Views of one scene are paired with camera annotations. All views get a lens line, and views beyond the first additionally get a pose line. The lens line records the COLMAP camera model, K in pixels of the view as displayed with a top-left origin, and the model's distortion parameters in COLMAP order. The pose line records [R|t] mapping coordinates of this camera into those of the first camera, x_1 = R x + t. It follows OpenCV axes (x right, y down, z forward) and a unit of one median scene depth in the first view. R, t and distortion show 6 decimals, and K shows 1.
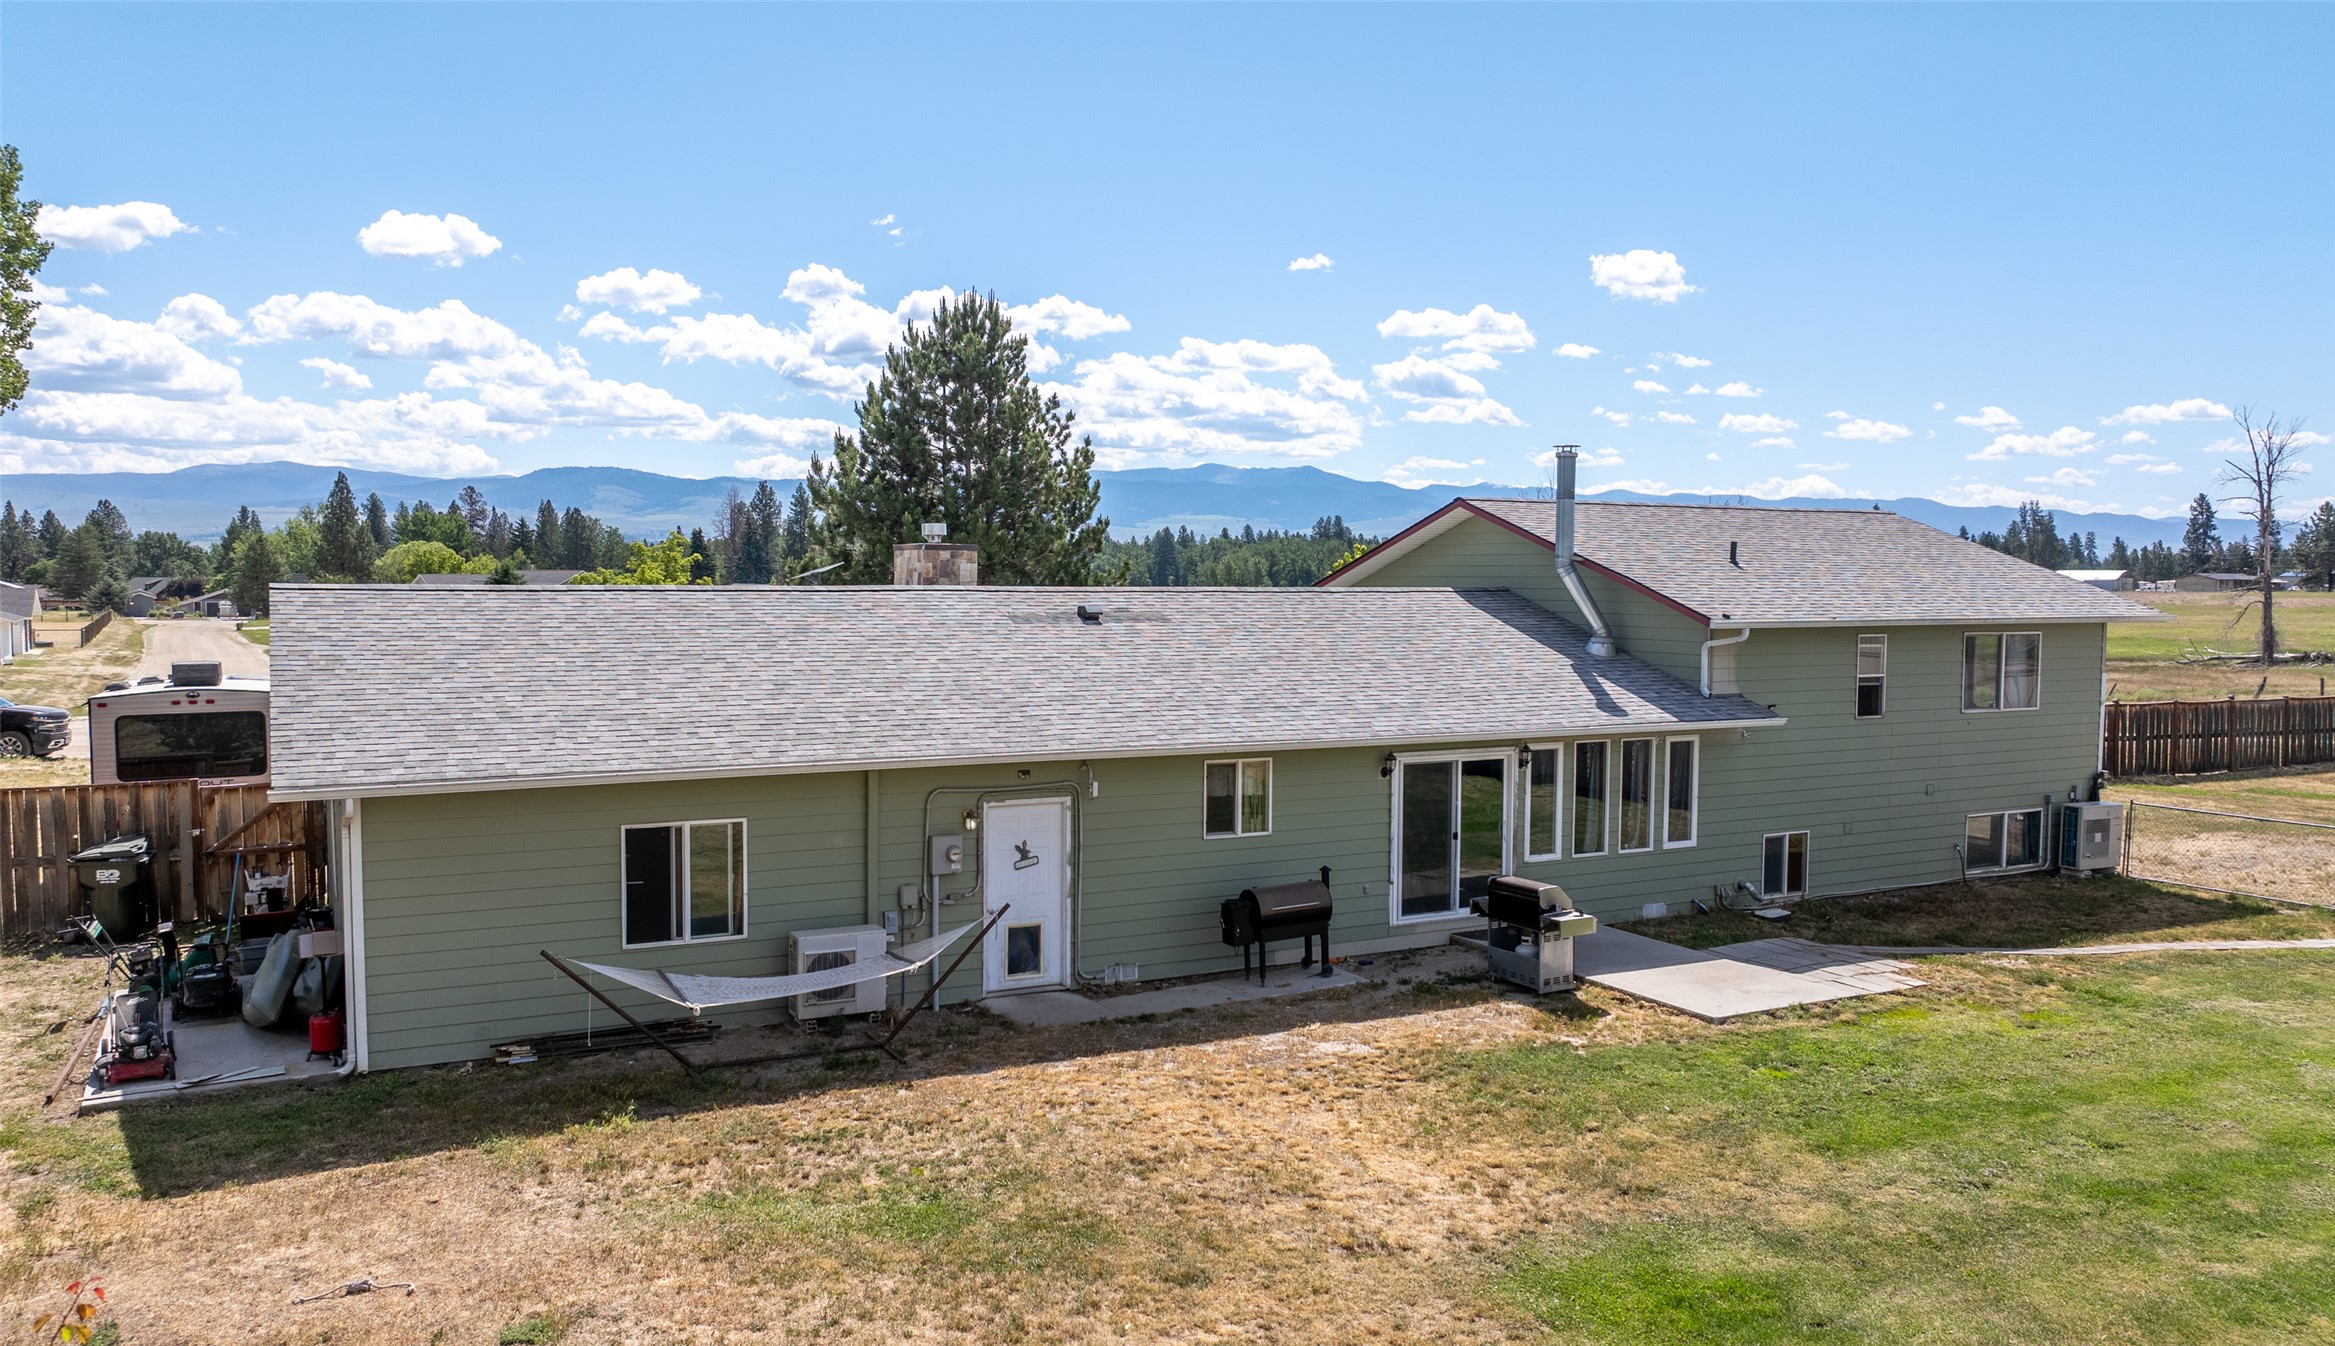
lens RADIAL K [[1643.9, 0, 997.8], [0, 1643.9, 674.1], [0, 0, 1]] dist [-0.033469, -0.003594]
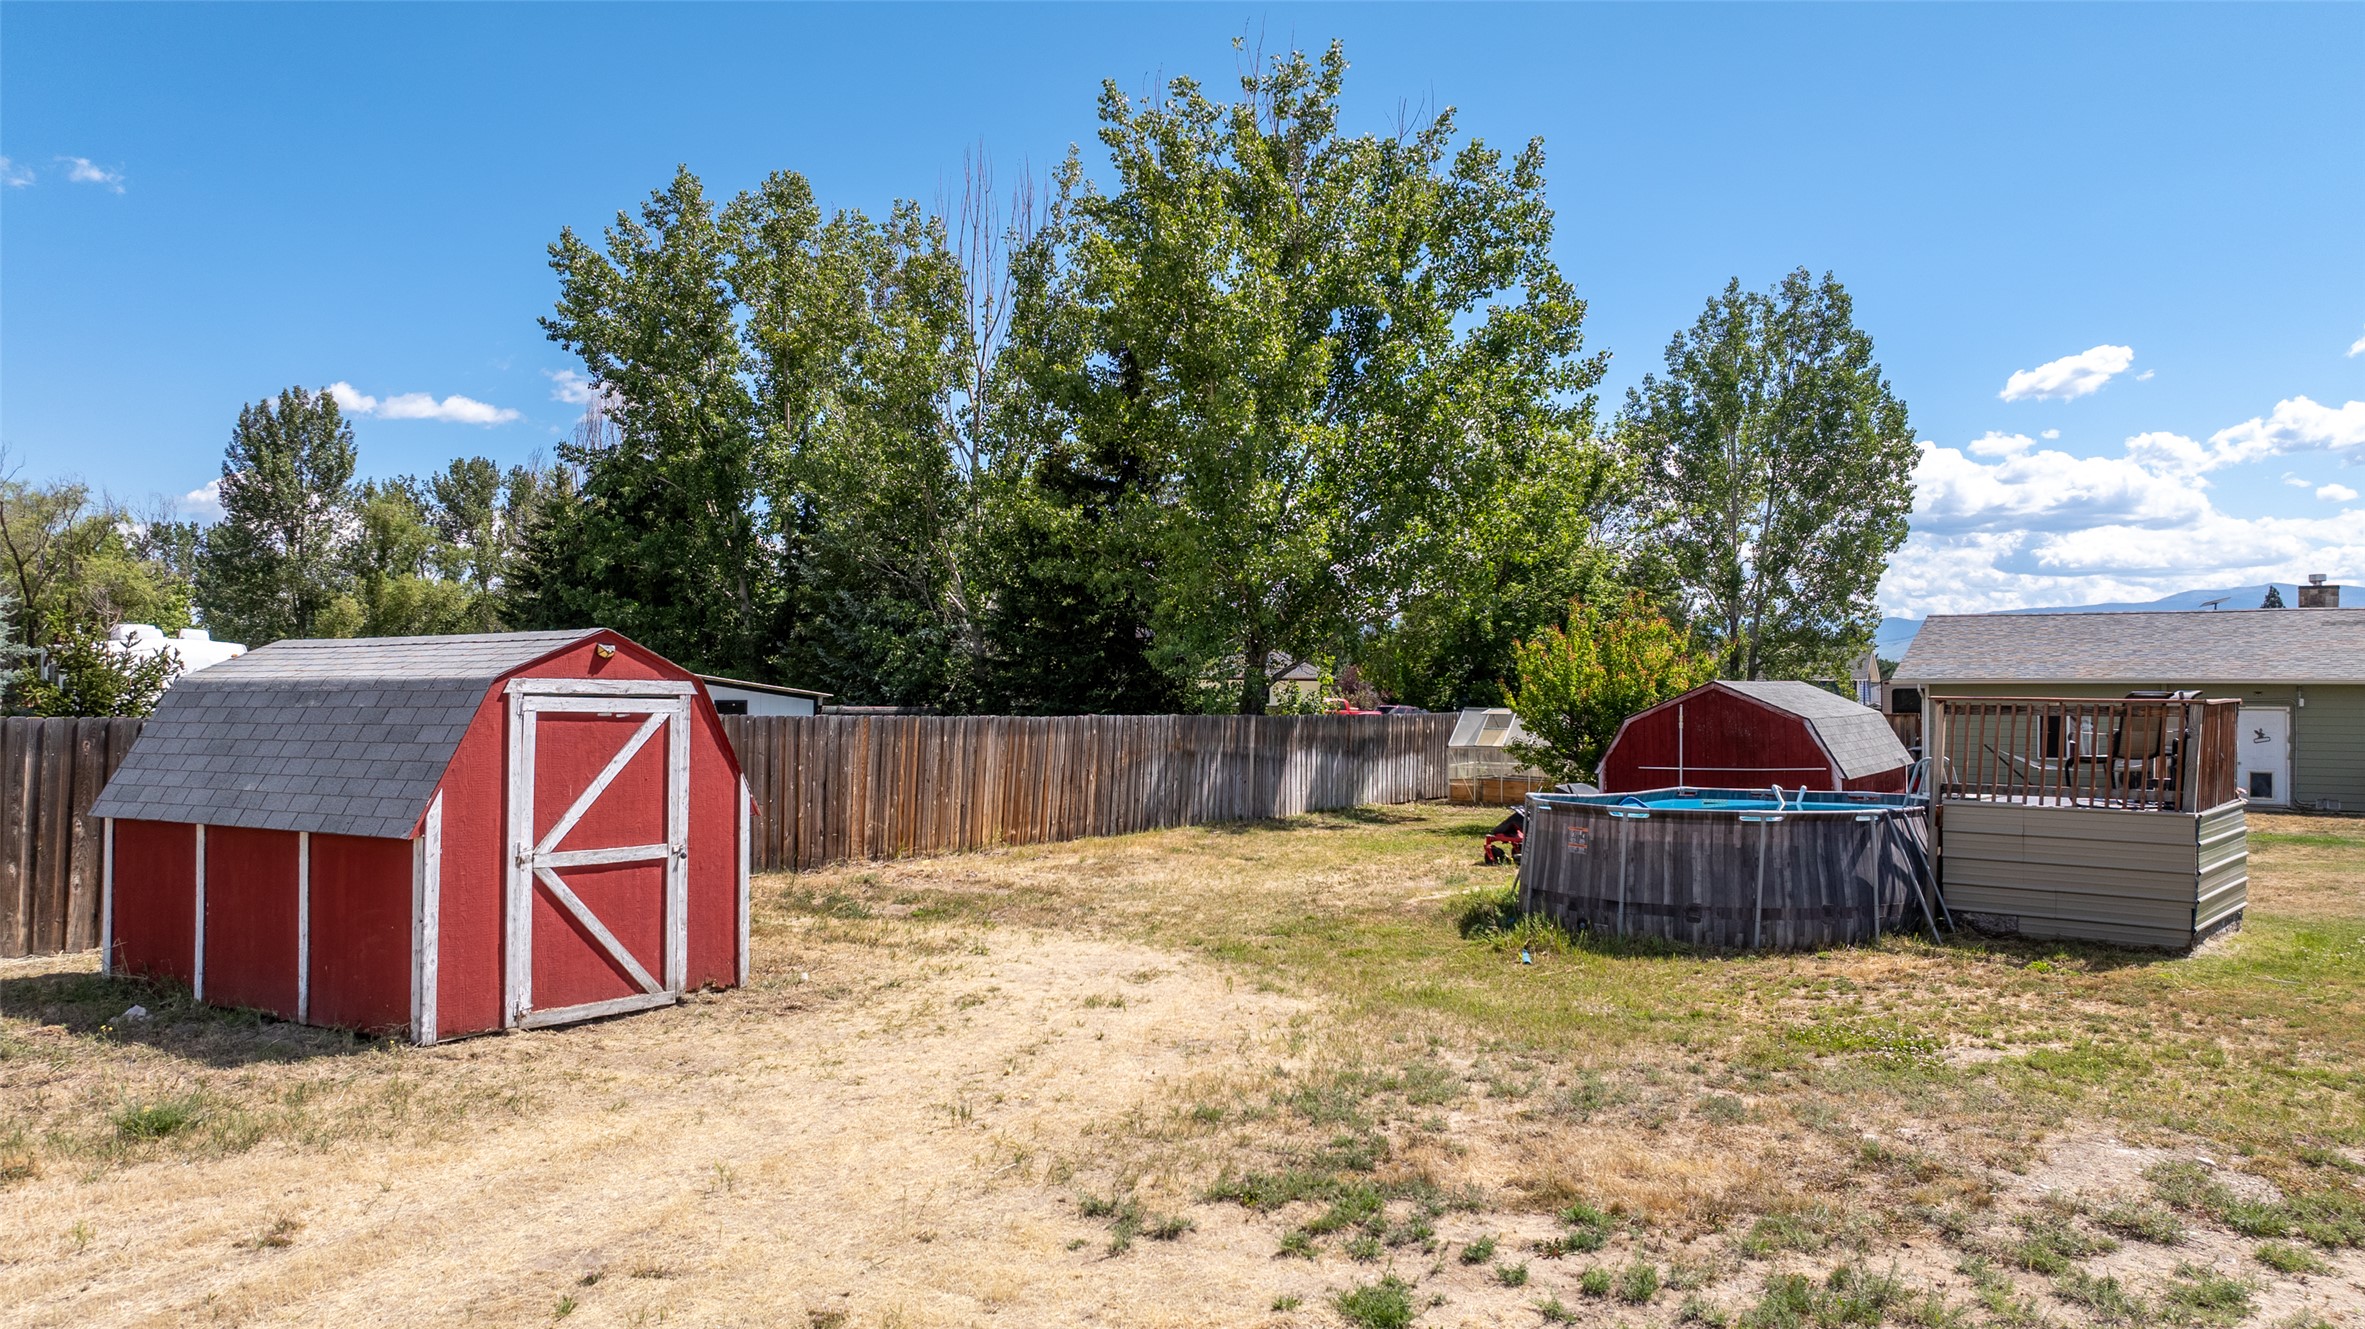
lens RADIAL K [[1665.7, 0, 1182.5], [0, 1665.7, 664.5], [0, 0, 1]] dist [-0.020276, 0.008007]
pose [[0.533578, -0.019126, -0.845534, 0.508623], [-0.055508, 0.996797, -0.057576, 0.106982], [0.843927, 0.077655, 0.530807, -0.579607]]
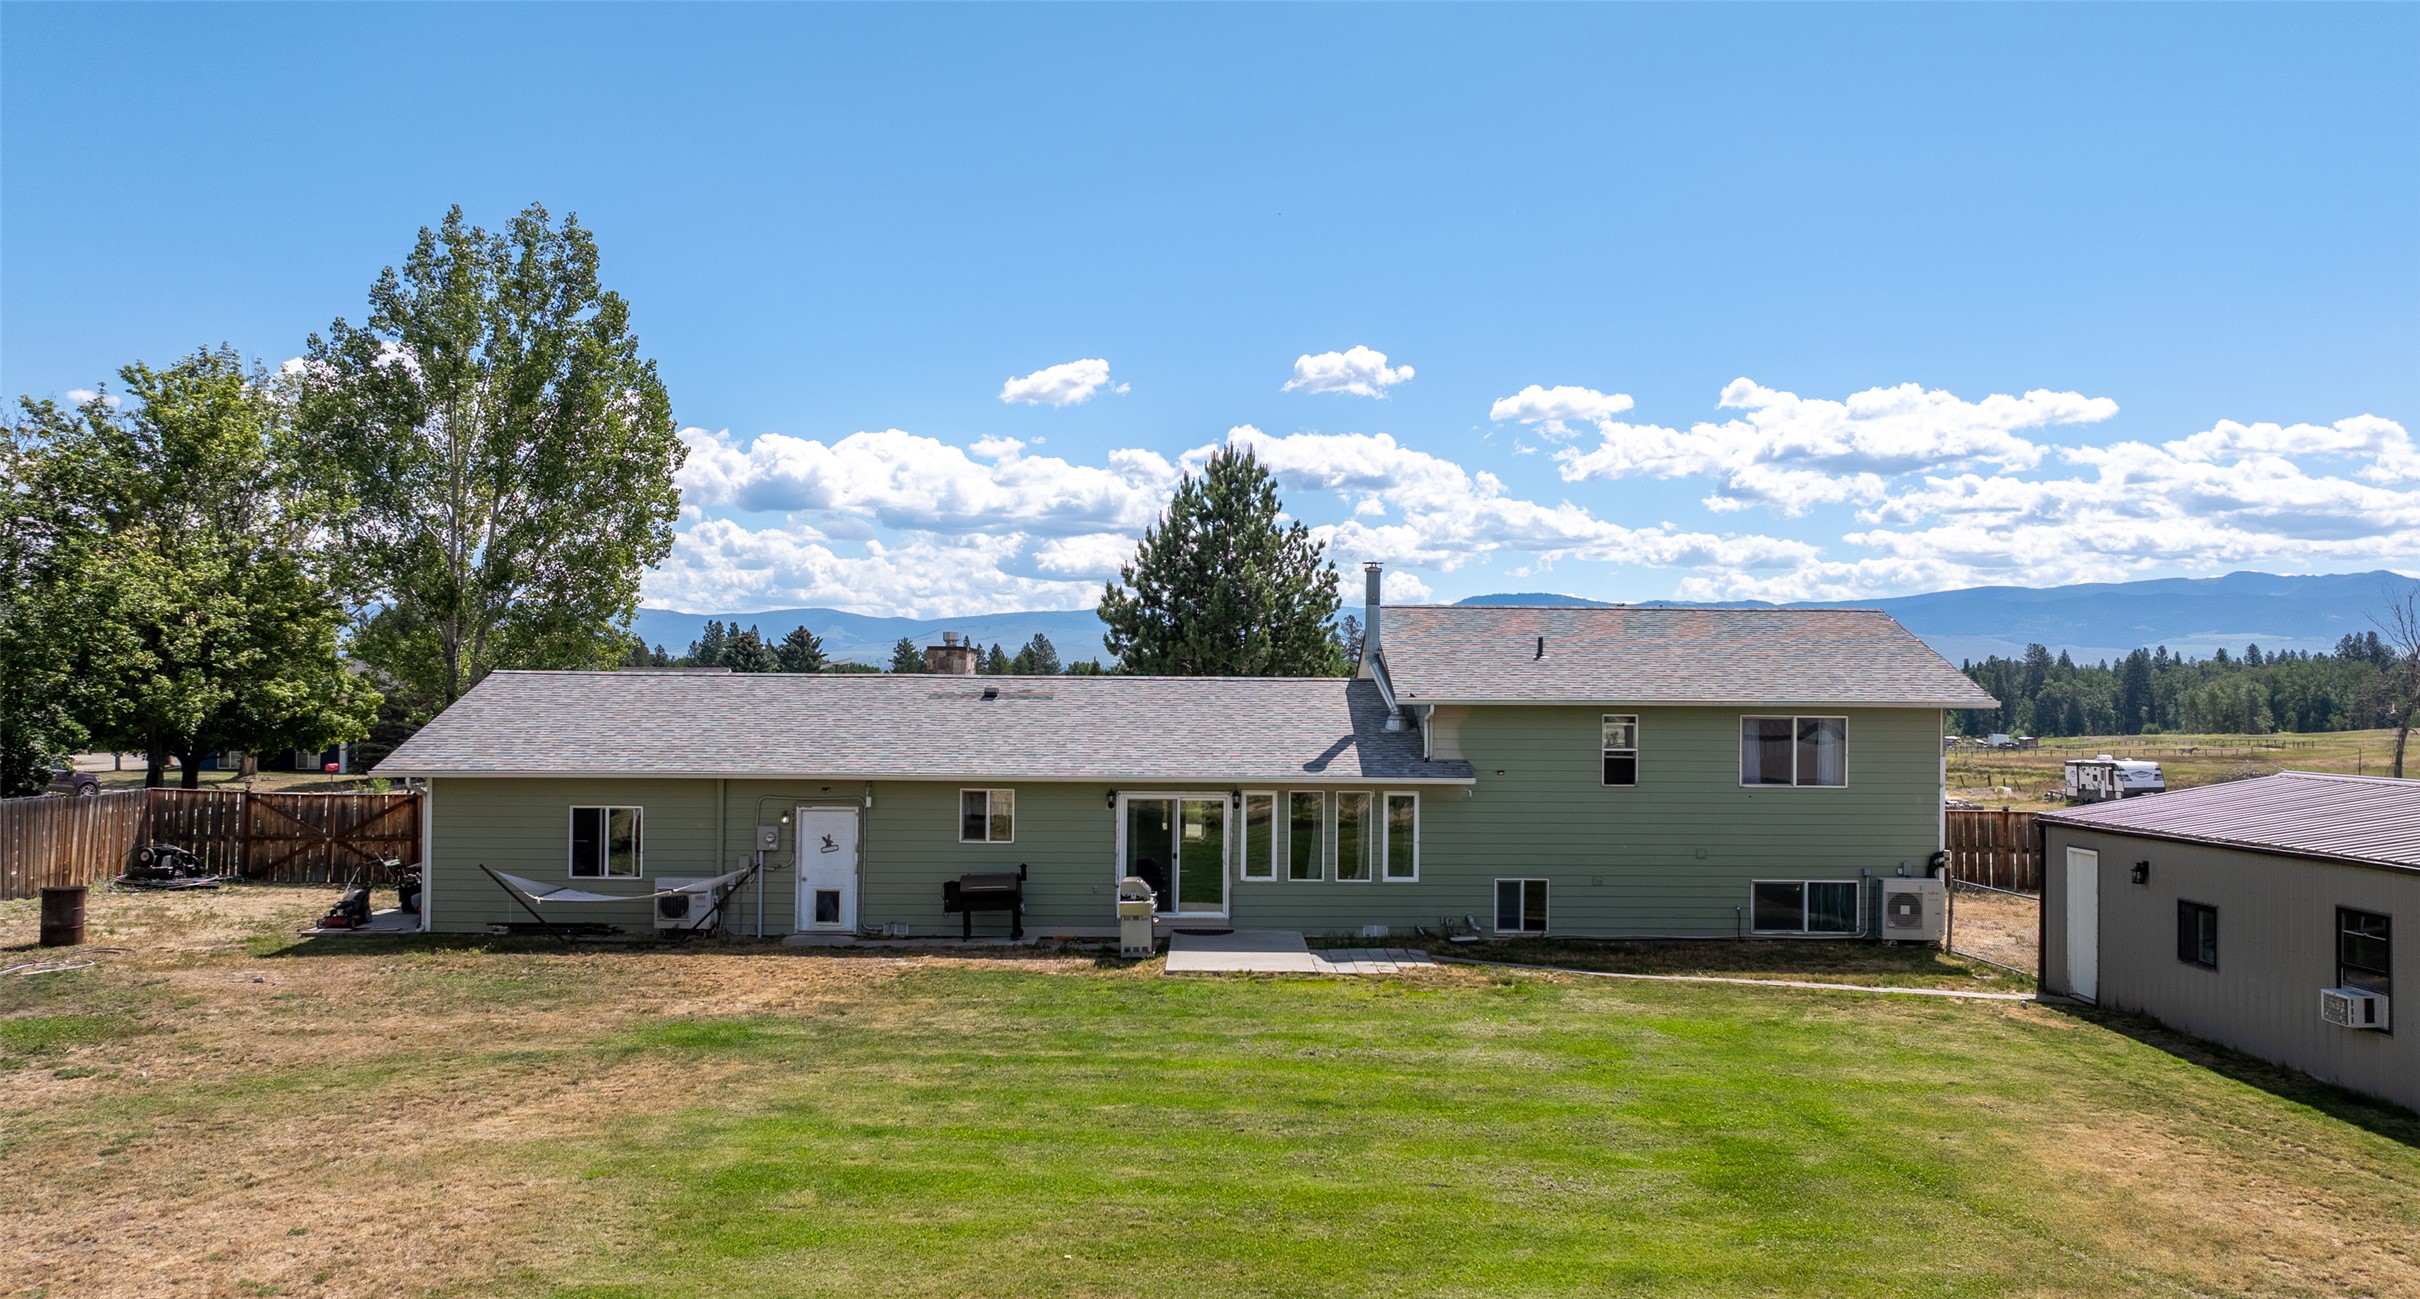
lens RADIAL K [[1801.4, 0, 1206.7], [0, 1801.4, 676.9], [0, 0, 1]] dist [-0.004131, -0.001815]
pose [[0.898975, -0.003497, -0.437986, 0.545499], [-0.030679, 0.997009, -0.070930, 0.032285], [0.436924, 0.077202, 0.896179, -0.186127]]
